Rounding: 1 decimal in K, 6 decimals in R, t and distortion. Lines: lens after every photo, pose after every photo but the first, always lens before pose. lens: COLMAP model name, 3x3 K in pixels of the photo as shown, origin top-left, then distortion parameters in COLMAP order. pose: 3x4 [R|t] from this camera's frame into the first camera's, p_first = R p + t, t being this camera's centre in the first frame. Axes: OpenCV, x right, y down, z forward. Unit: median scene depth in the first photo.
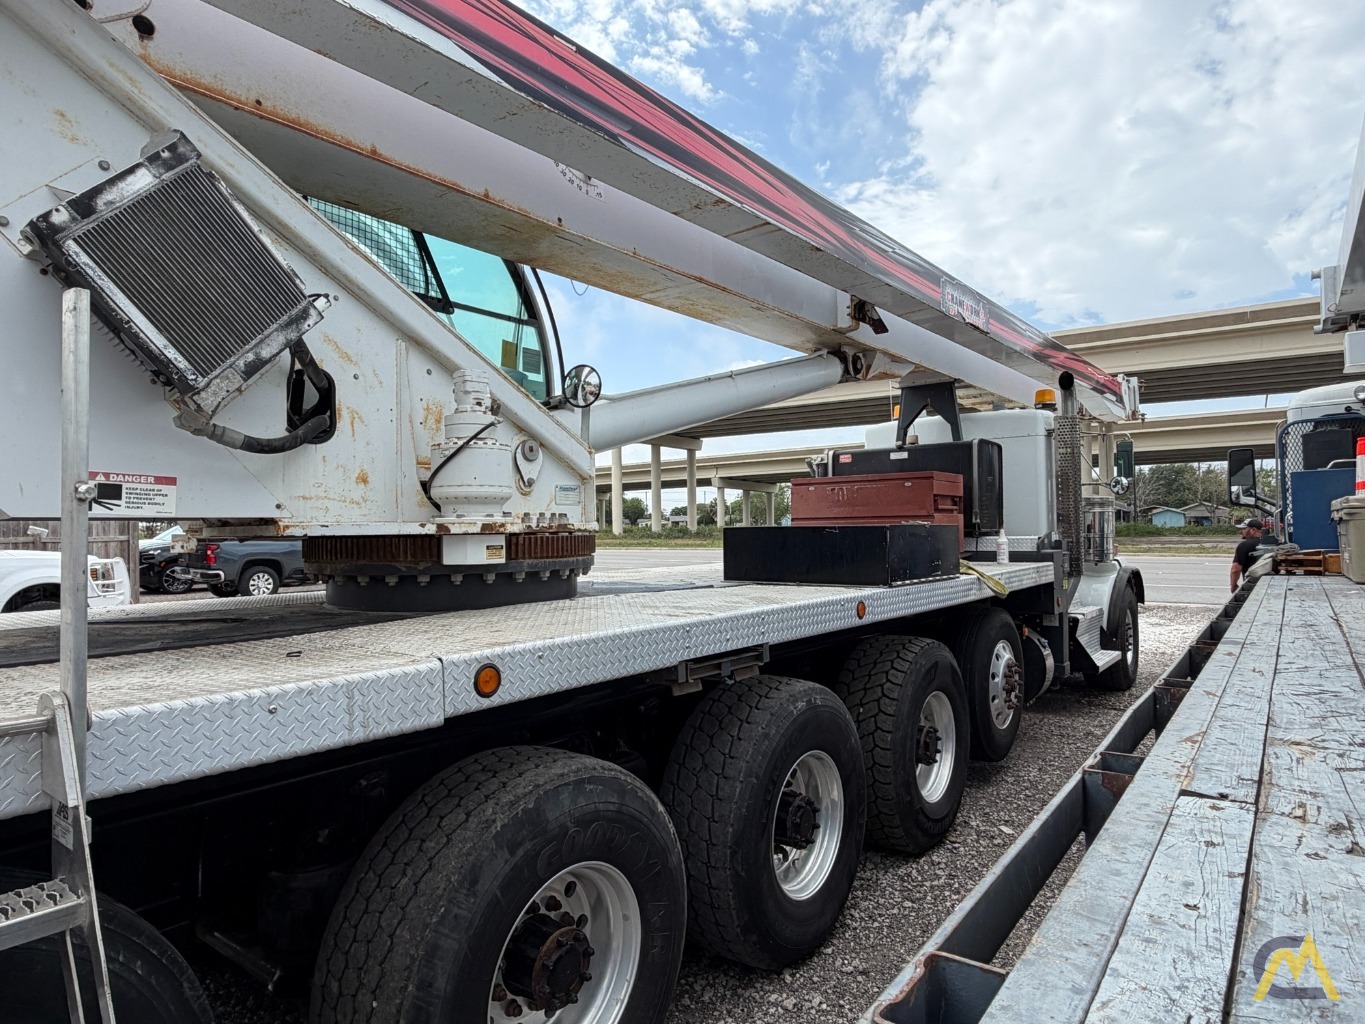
lens RADIAL K [[822.2, 0, 682.5], [0, 822.2, 512.0], [0, 0, 1]] dist [0.011068, 0.001096]
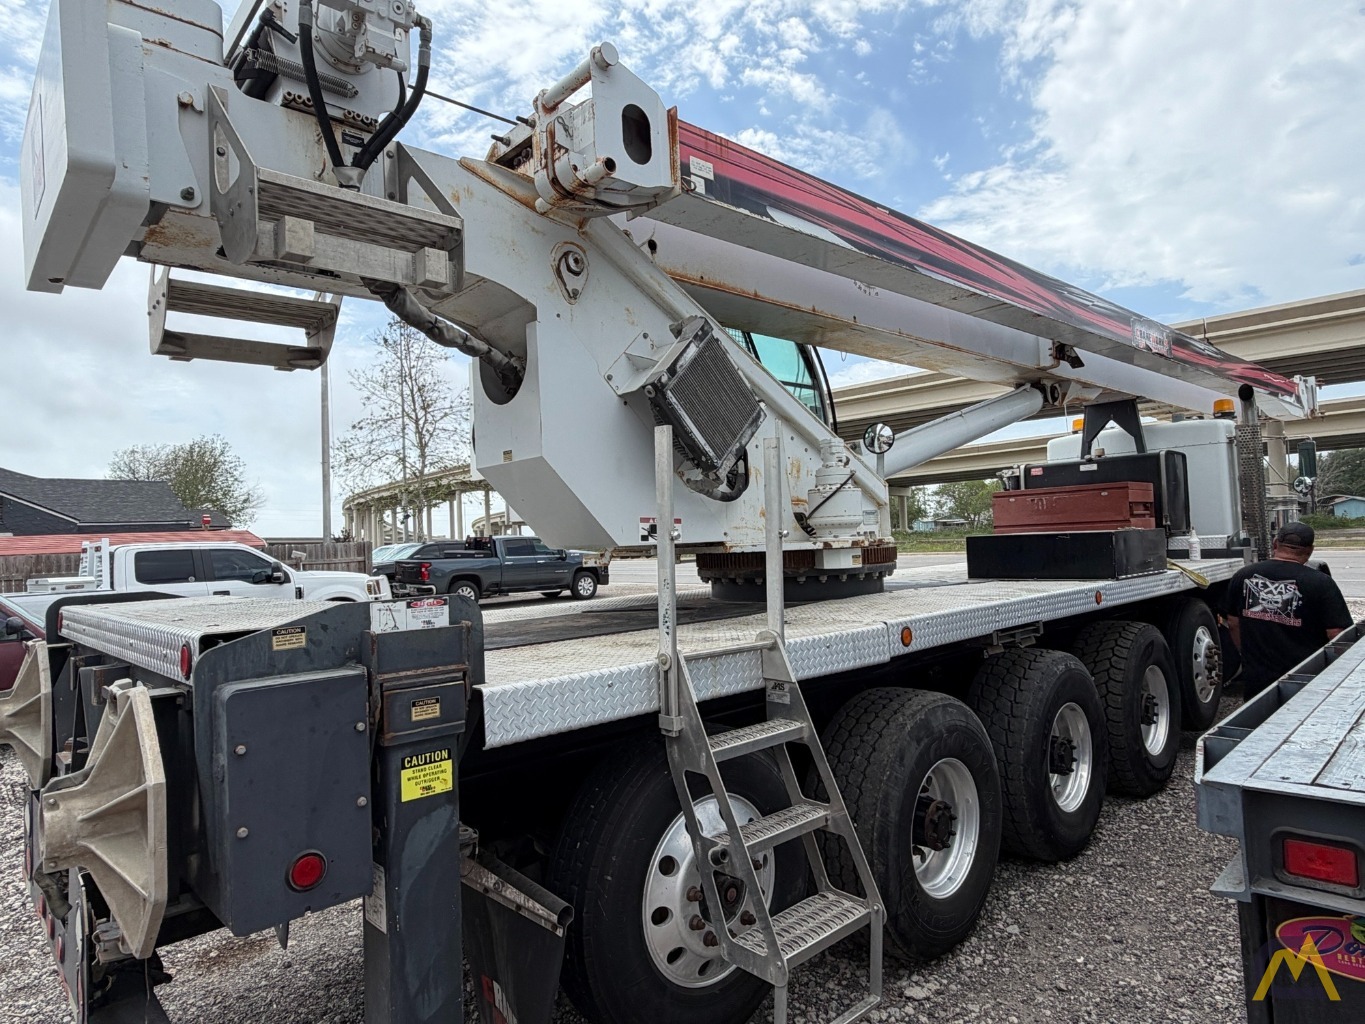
lens RADIAL K [[820.2, 0, 687.7], [0, 820.2, 508.8], [0, 0, 1]] dist [0.011357, 0.000967]
pose [[0.988870, -0.035402, -0.144506, -0.181382], [0.033348, 0.999306, -0.016612, -0.016875], [0.144994, 0.011608, 0.989364, -0.300685]]
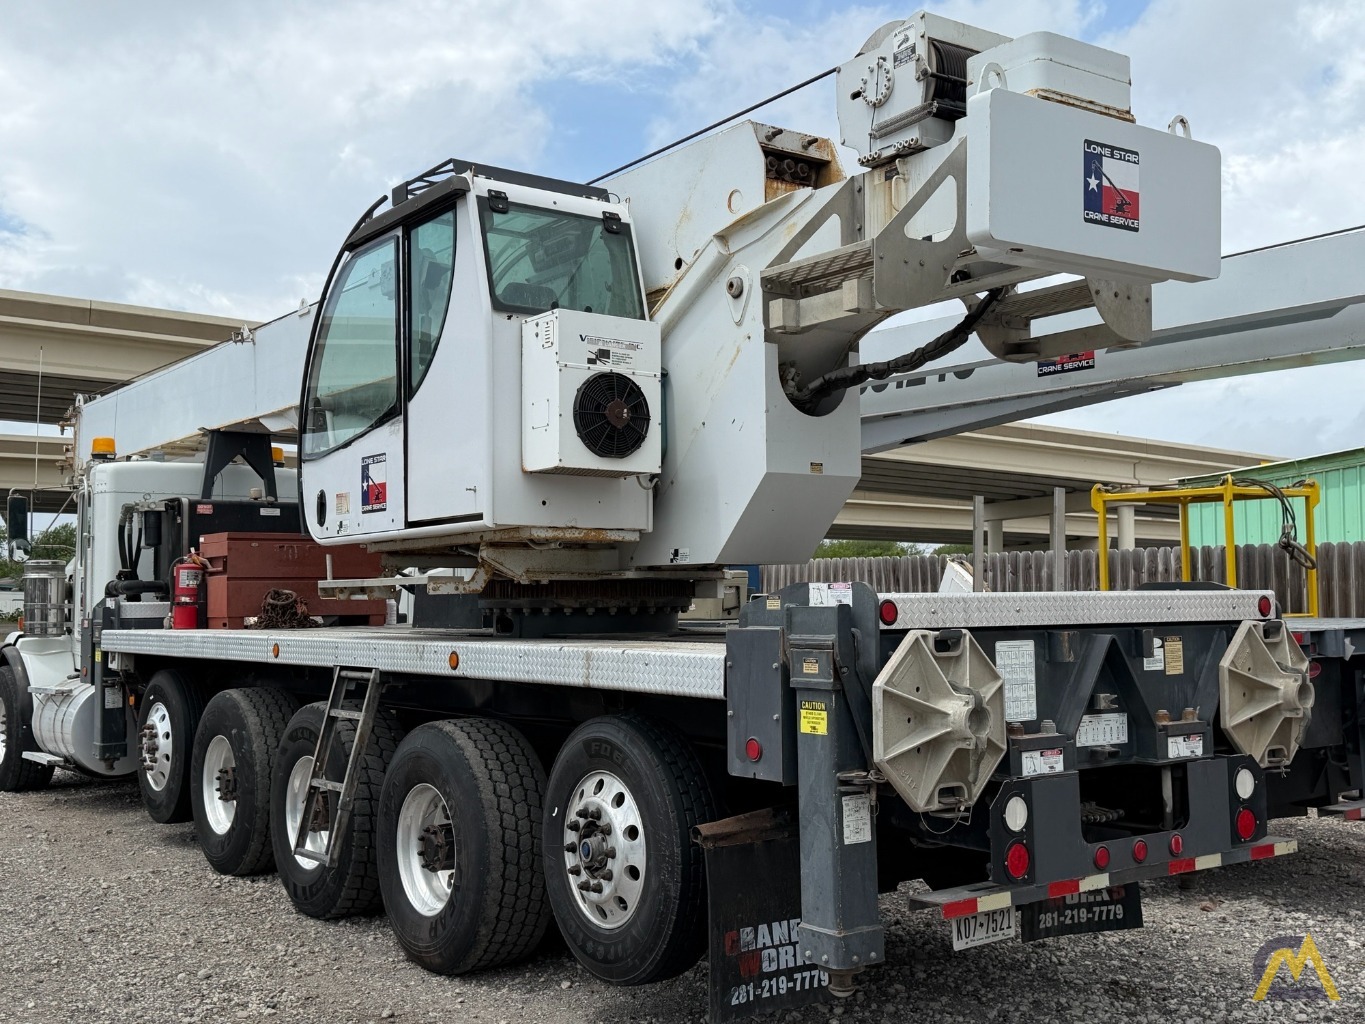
lens RADIAL K [[1437.1, 0, 684.4], [0, 1437.1, 508.0], [0, 0, 1]] dist [0.267055, -0.677346]
pose [[0.266972, 0.069795, 0.961173, -1.758949], [-0.014770, 0.997553, -0.068334, 0.047624], [-0.963591, 0.004046, 0.267350, 0.172305]]
